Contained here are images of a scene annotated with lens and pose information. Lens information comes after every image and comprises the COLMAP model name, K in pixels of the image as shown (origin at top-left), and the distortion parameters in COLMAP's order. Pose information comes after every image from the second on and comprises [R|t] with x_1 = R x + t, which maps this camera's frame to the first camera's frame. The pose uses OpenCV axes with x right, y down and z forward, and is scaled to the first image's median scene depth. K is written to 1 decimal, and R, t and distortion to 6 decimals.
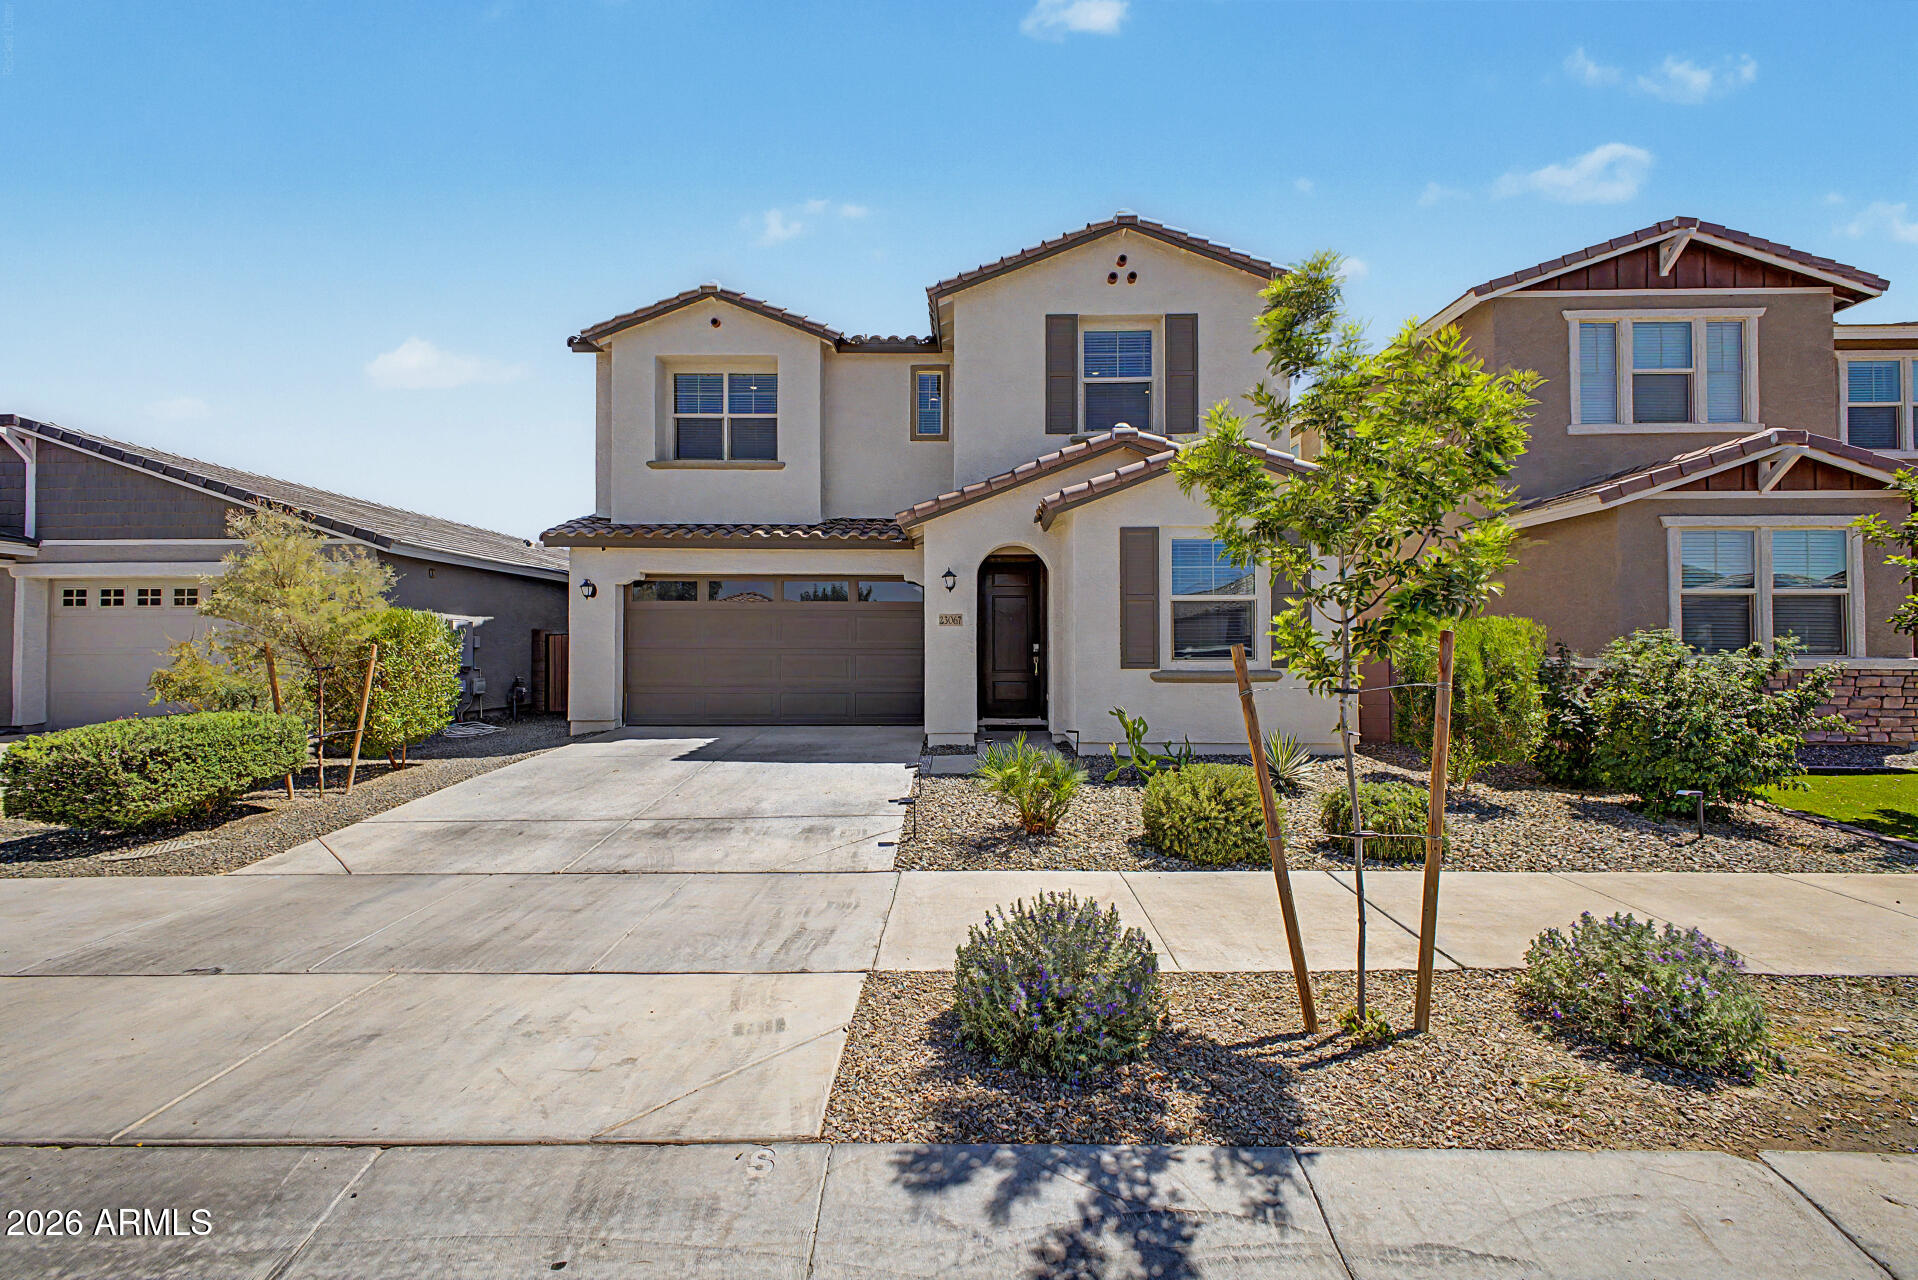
lens RADIAL K [[763.4, 0, 960.3], [0, 763.4, 639.4], [0, 0, 1]] dist [0.000553, 0.000134]
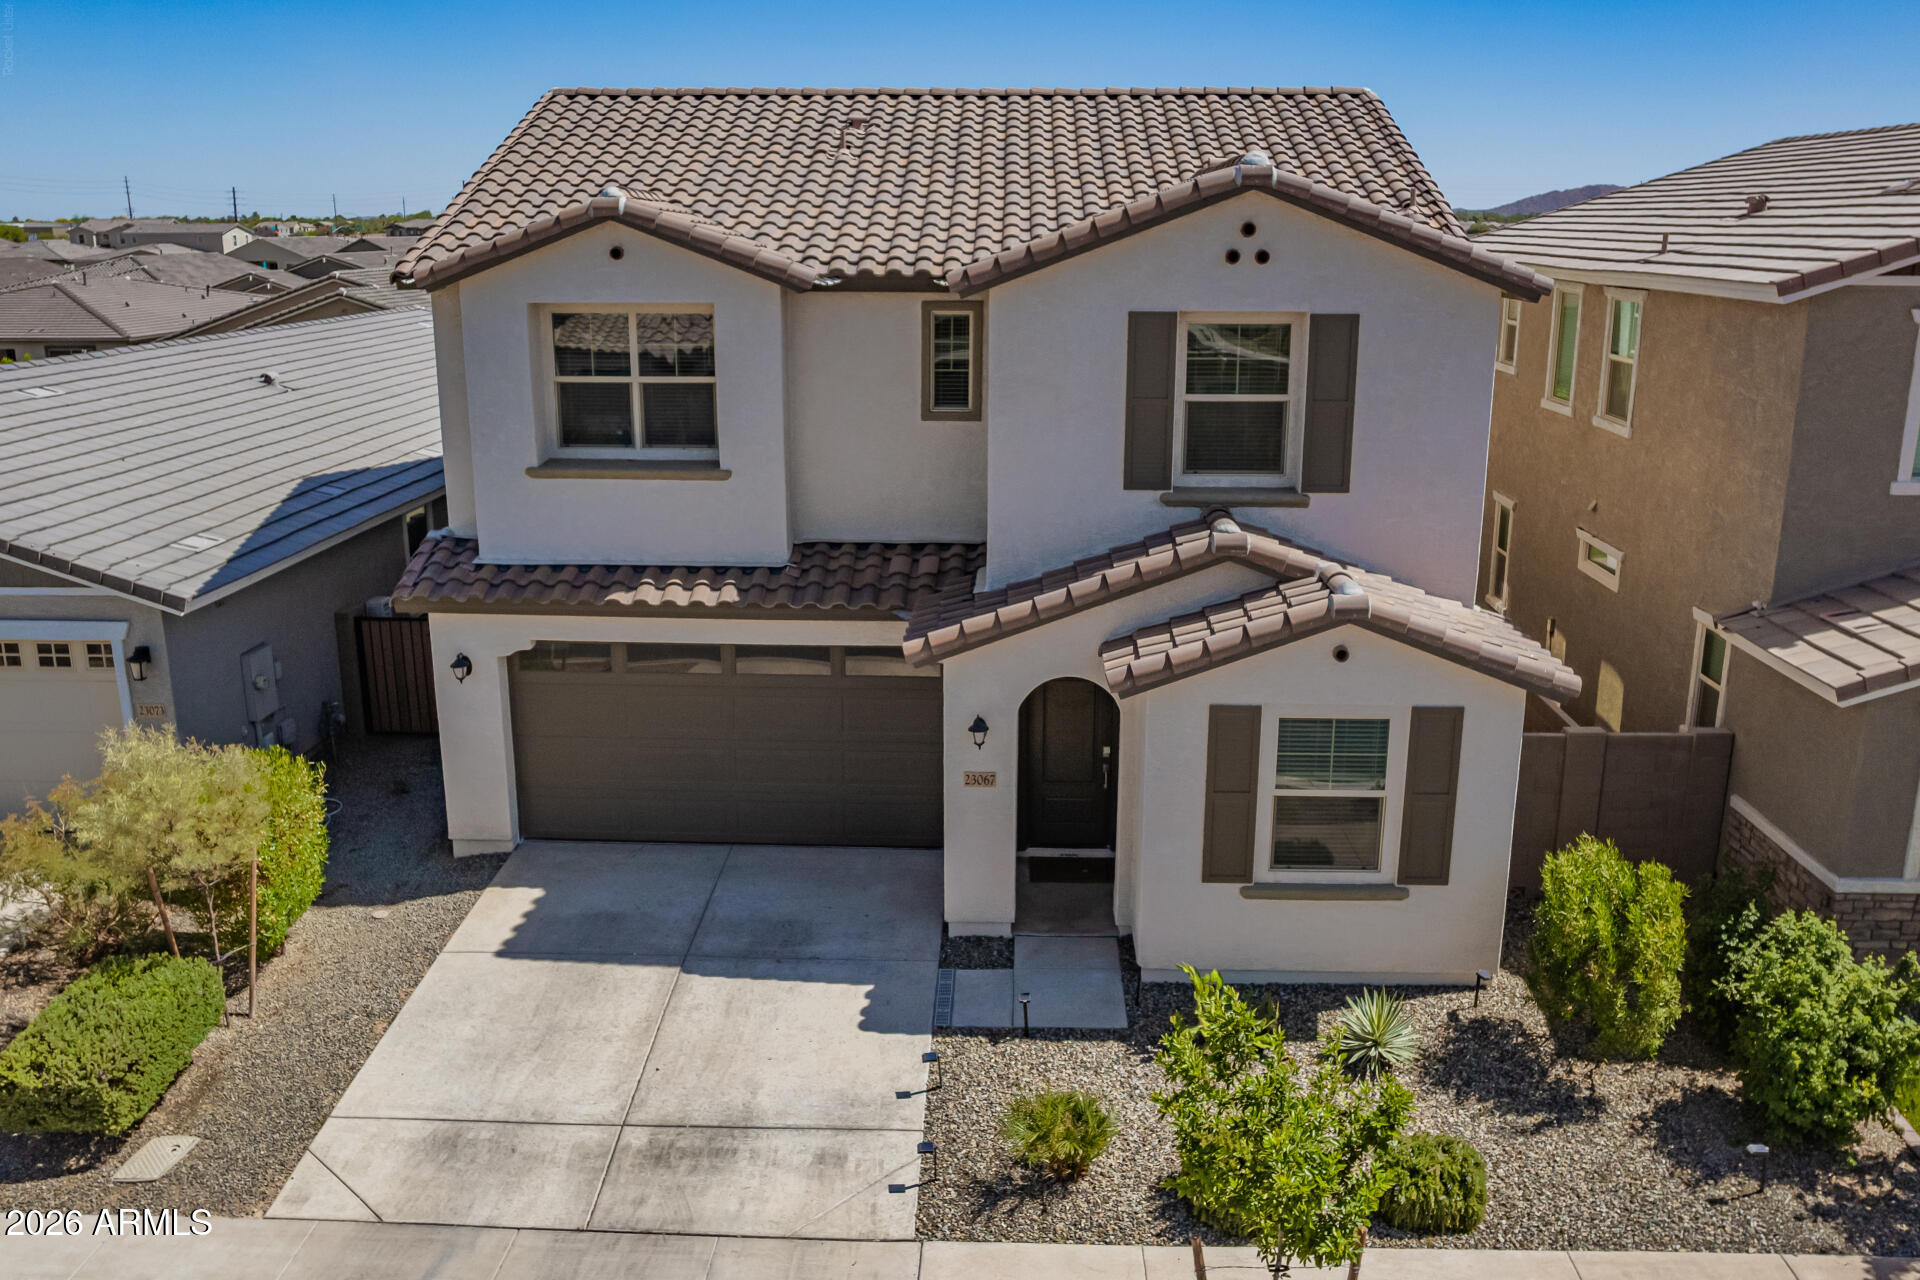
lens RADIAL K [[1589.5, 0, 958.7], [0, 1589.5, 643.0], [0, 0, 1]] dist [-0.067879, -0.000925]
pose [[0.999354, 0.011052, -0.034211, 0.015536], [-0.001649, 0.964666, 0.263471, -0.508804], [0.035914, -0.263244, 0.964061, -0.396282]]
